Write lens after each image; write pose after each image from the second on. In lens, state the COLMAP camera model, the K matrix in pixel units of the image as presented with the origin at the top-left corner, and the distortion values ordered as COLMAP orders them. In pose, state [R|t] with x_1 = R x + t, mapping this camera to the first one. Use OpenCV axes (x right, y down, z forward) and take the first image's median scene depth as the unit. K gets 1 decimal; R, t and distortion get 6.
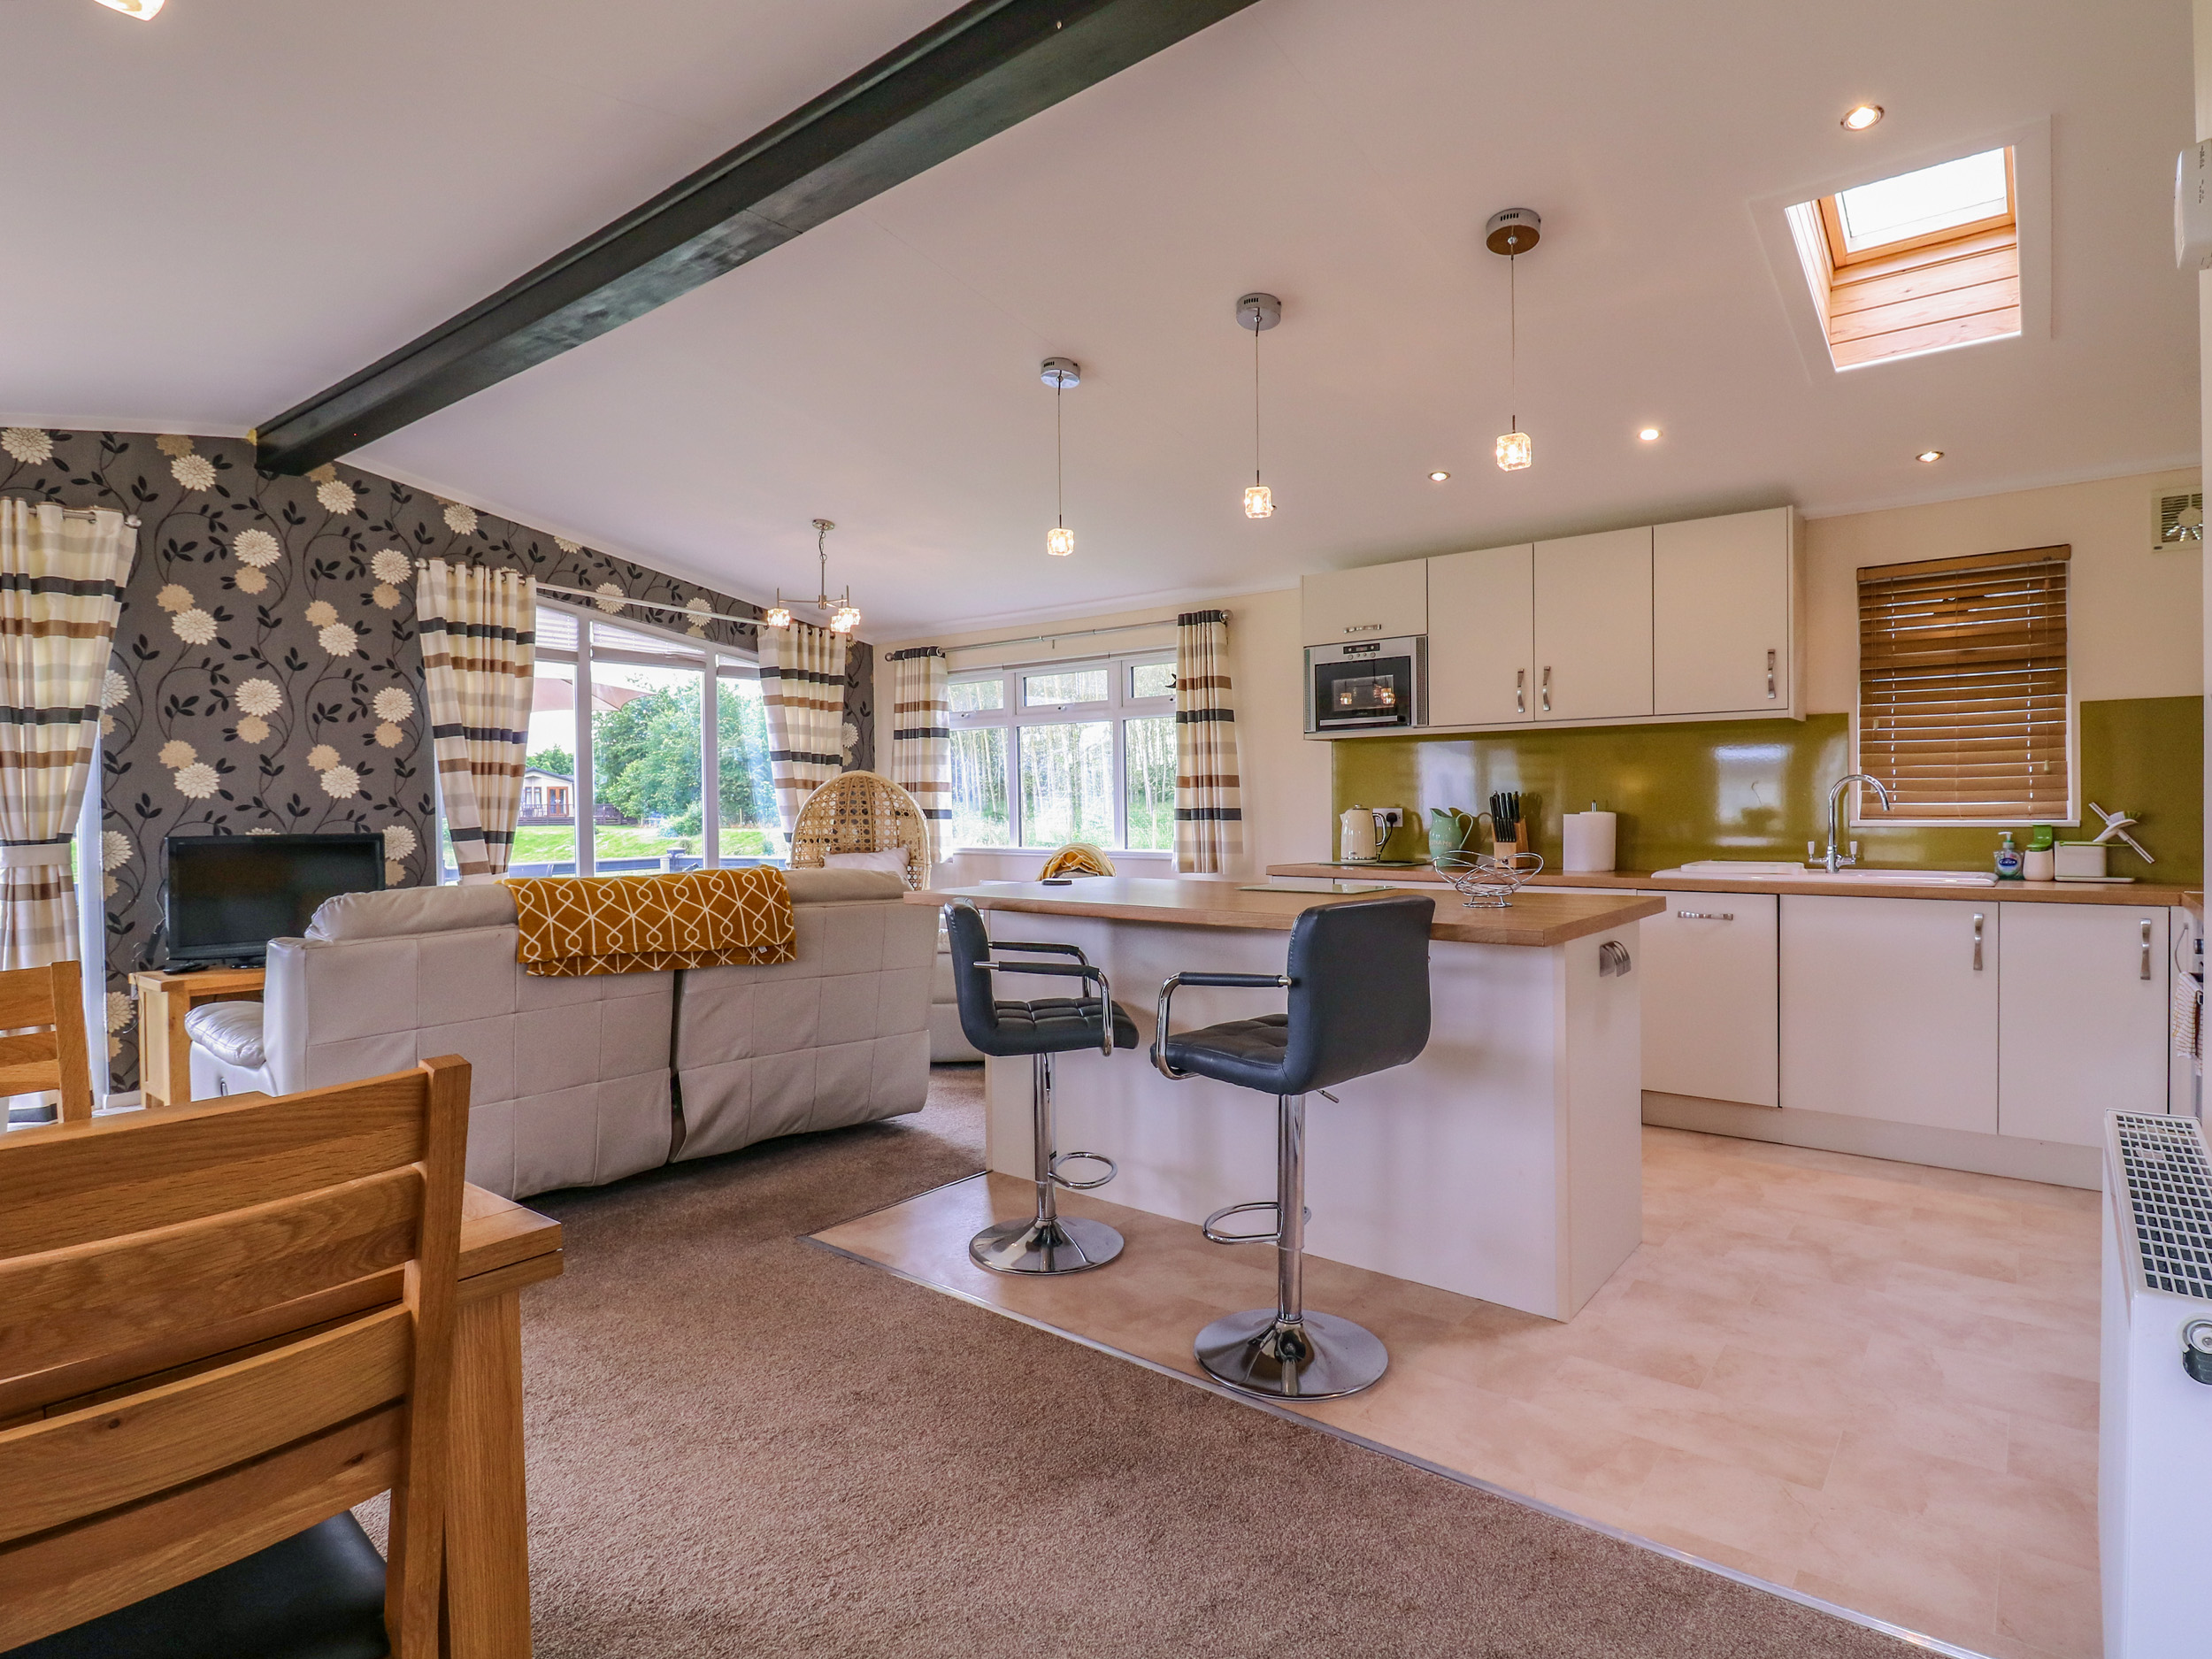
lens RADIAL K [[1151.3, 0, 1116.4], [0, 1151.3, 815.7], [0, 0, 1]] dist [-0.000510, -0.000871]
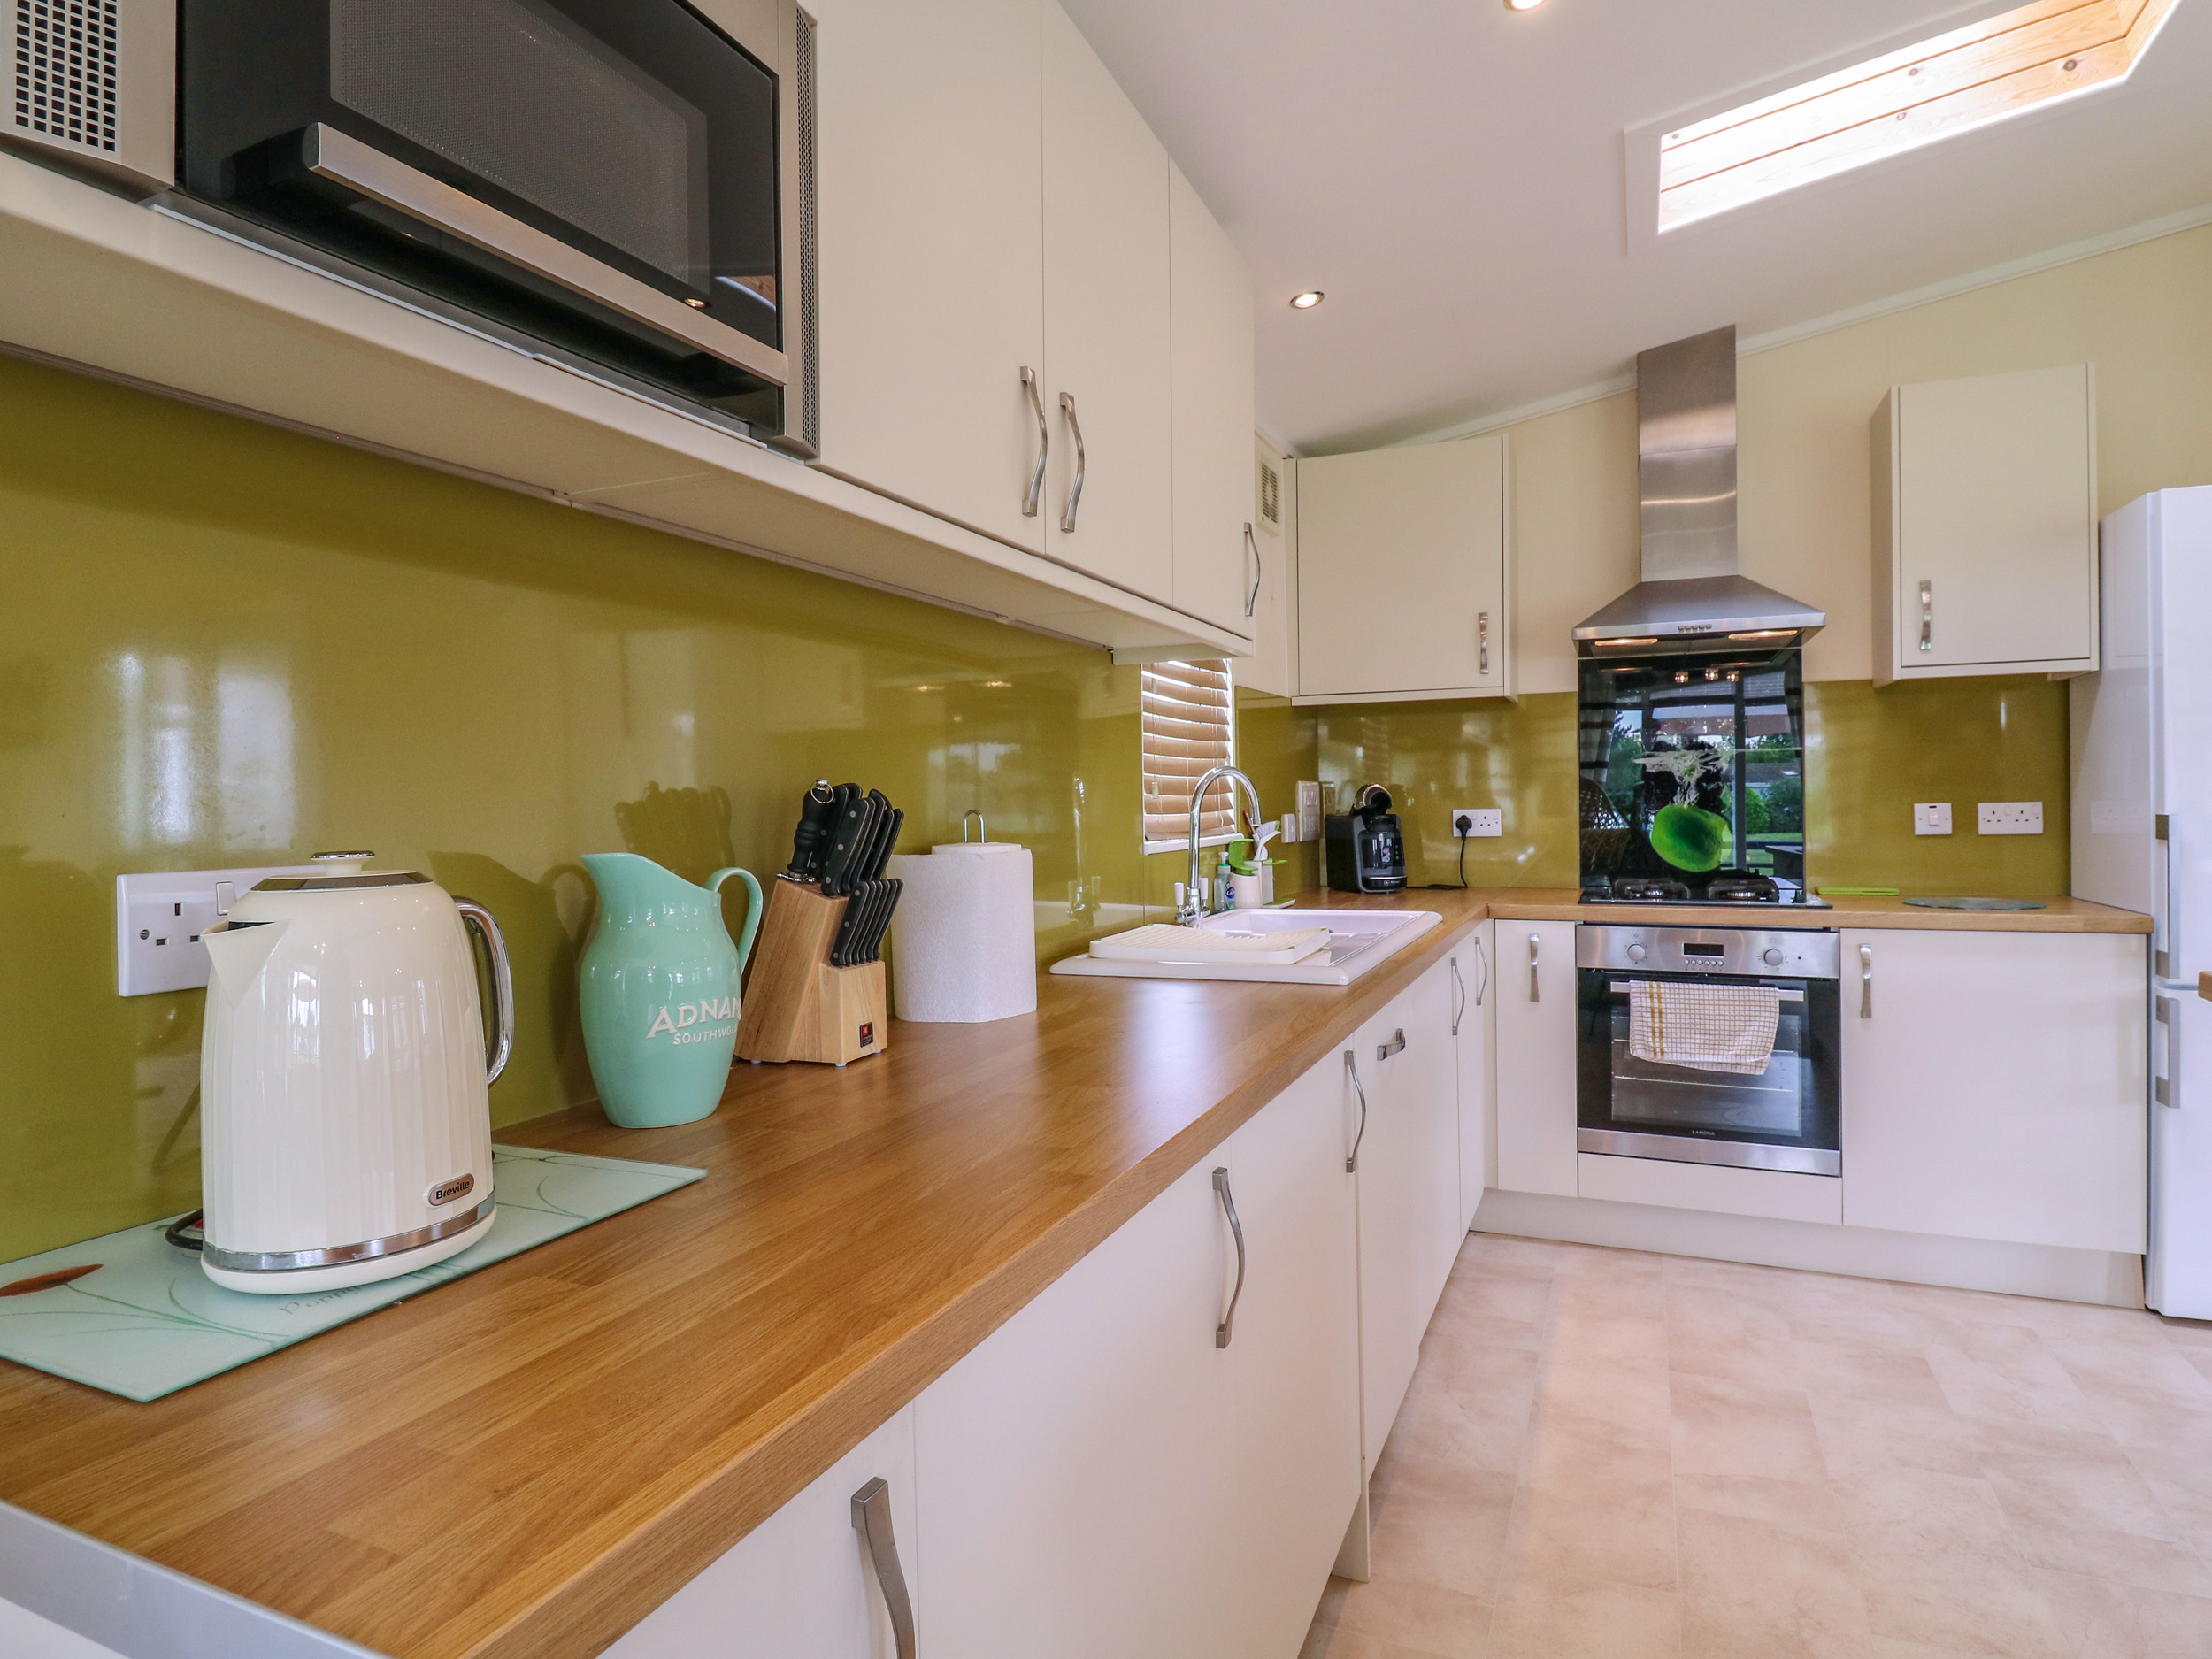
lens RADIAL K [[1223.2, 0, 1106.0], [0, 1223.2, 829.5], [0, 0, 1]] dist [-0.005789, -0.002172]
pose [[-0.265870, -0.004111, 0.964000, 0.017712], [0.036269, 0.999240, 0.014264, -0.004661], [-0.963326, 0.038756, -0.265519, 0.435104]]
